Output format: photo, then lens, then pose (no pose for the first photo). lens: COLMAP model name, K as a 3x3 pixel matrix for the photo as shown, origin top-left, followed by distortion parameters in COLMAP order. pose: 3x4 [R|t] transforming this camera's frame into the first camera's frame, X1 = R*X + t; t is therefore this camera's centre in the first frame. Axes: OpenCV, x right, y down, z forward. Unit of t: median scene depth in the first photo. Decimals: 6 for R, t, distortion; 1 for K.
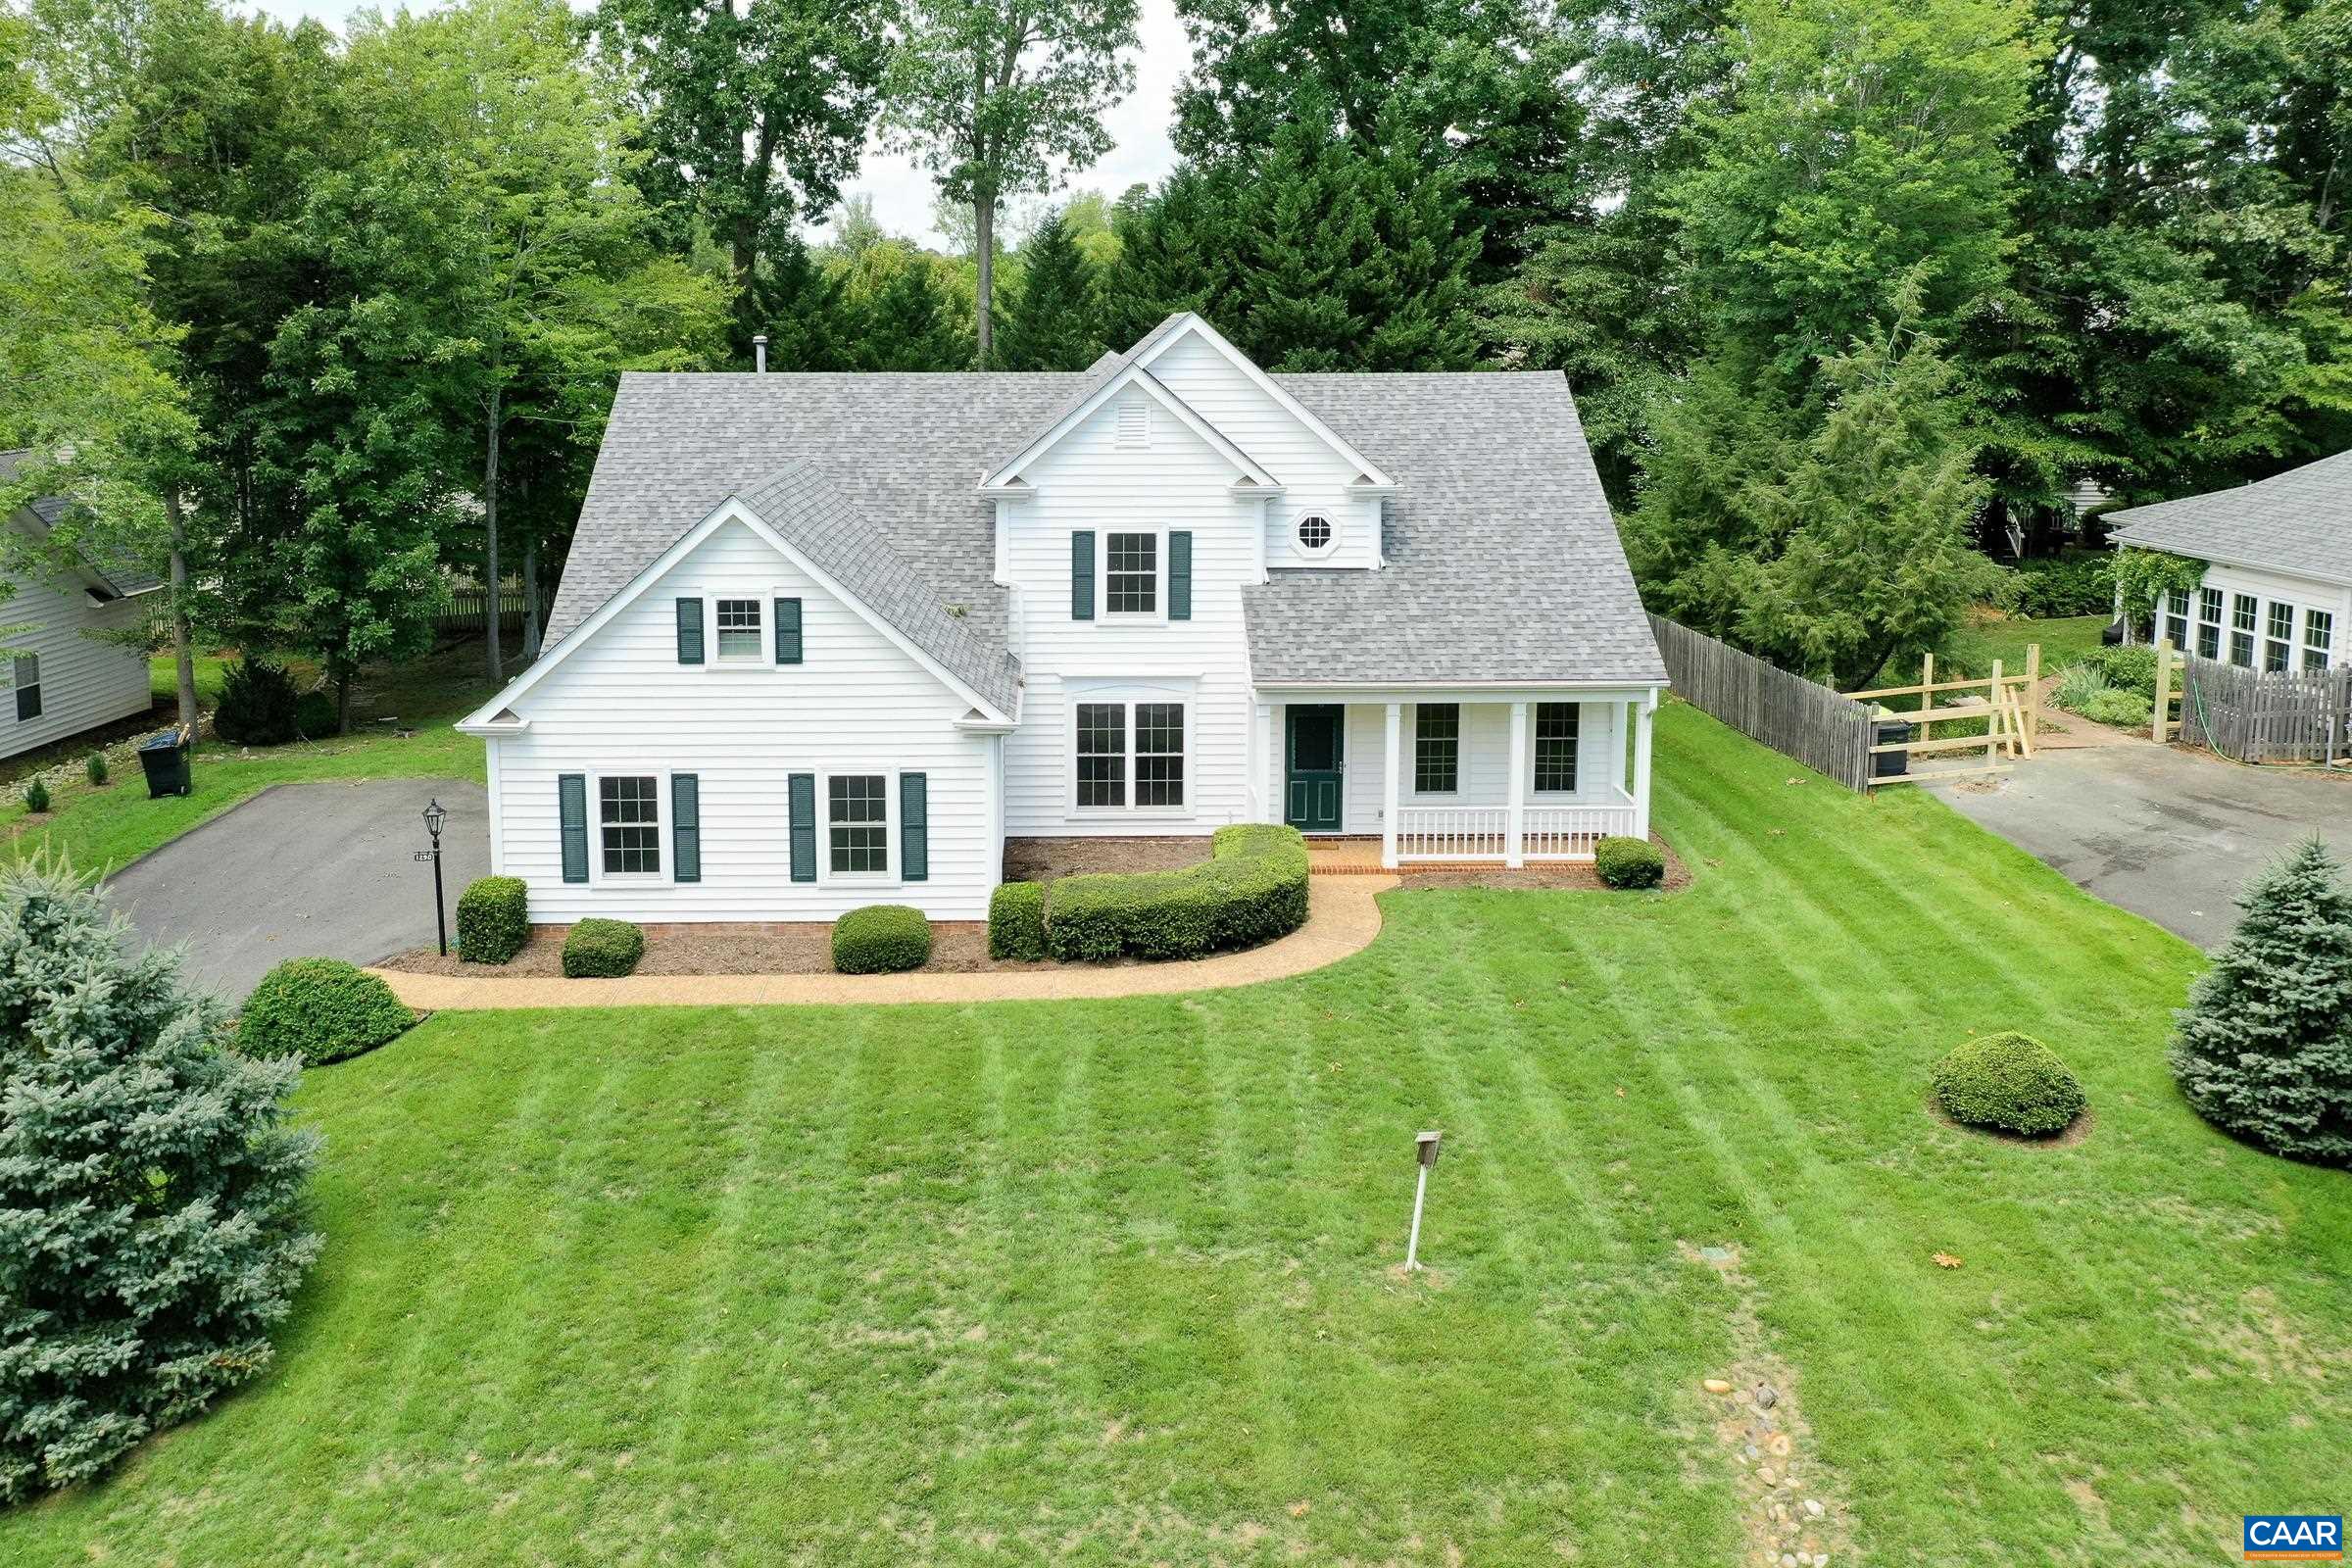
lens RADIAL K [[1896.4, 0, 1121.0], [0, 1896.4, 576.9], [0, 0, 1]] dist [-0.002958, 0.005086]
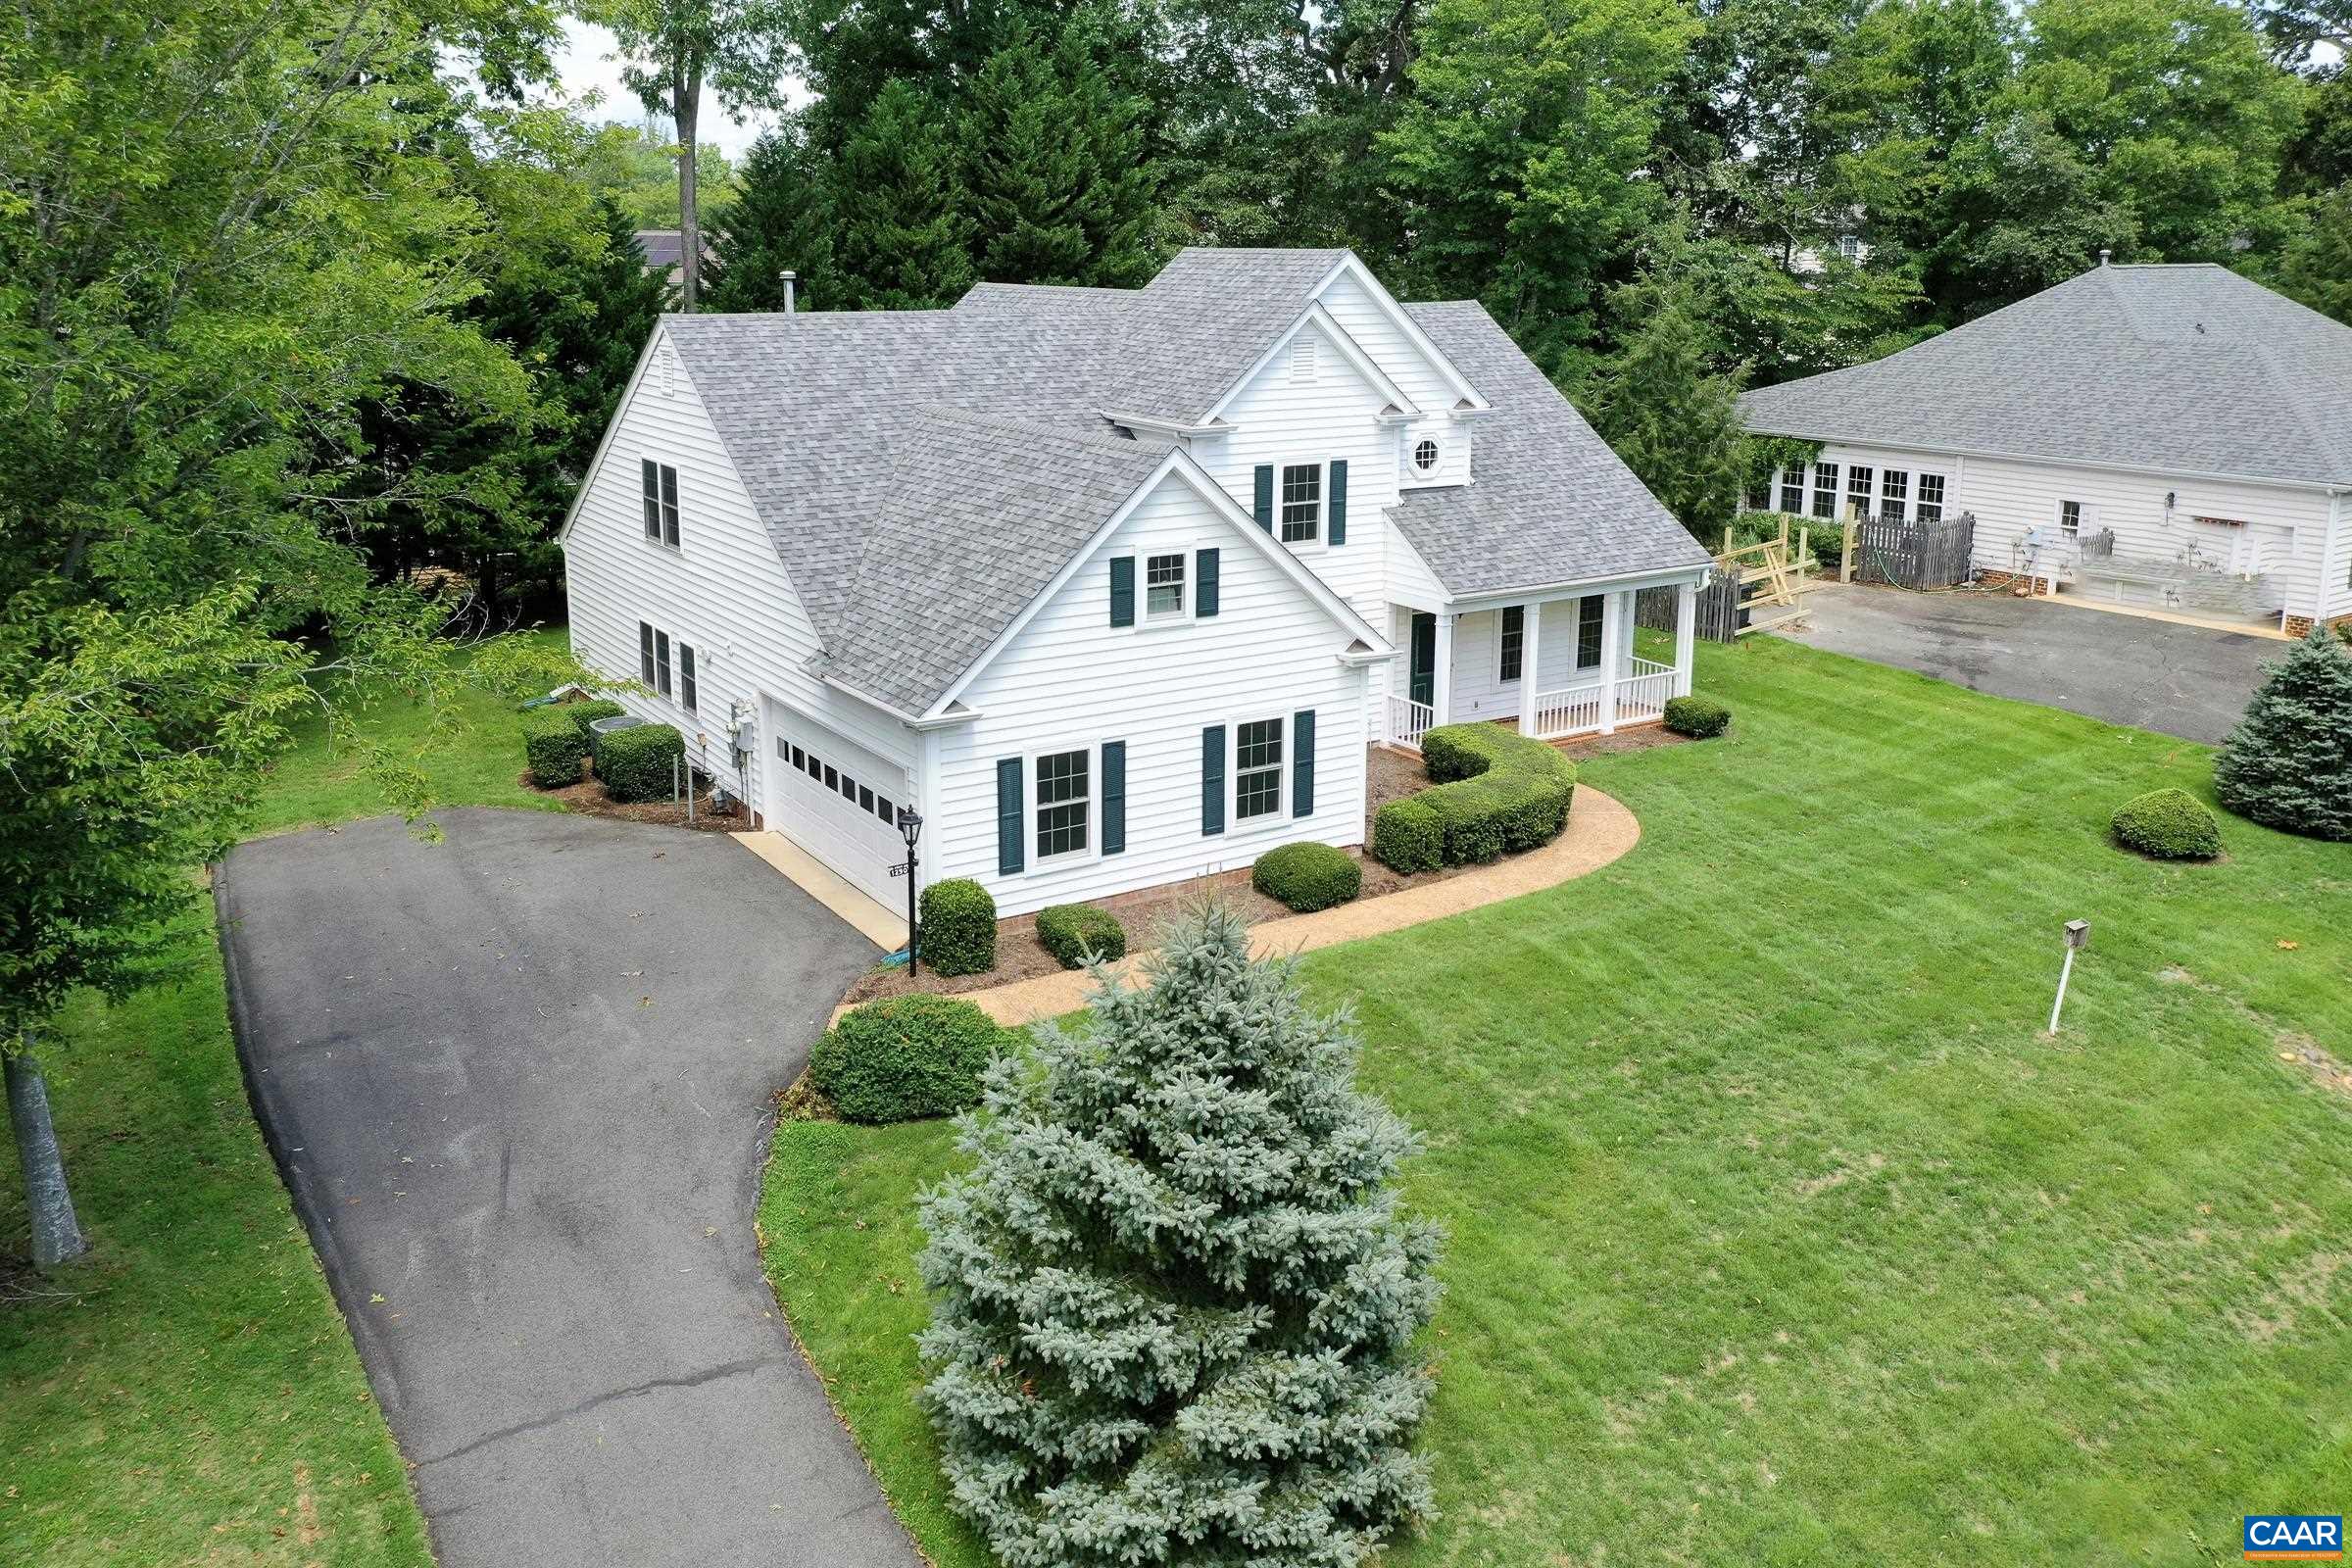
lens RADIAL K [[1842.0, 0, 1183.2], [0, 1842.0, 667.9], [0, 0, 1]] dist [-0.007722, 0.002195]
pose [[0.853951, -0.112259, 0.508100, -0.598326], [0.063690, 0.991659, 0.112055, -0.031302], [-0.516441, -0.063328, 0.853978, 0.172092]]
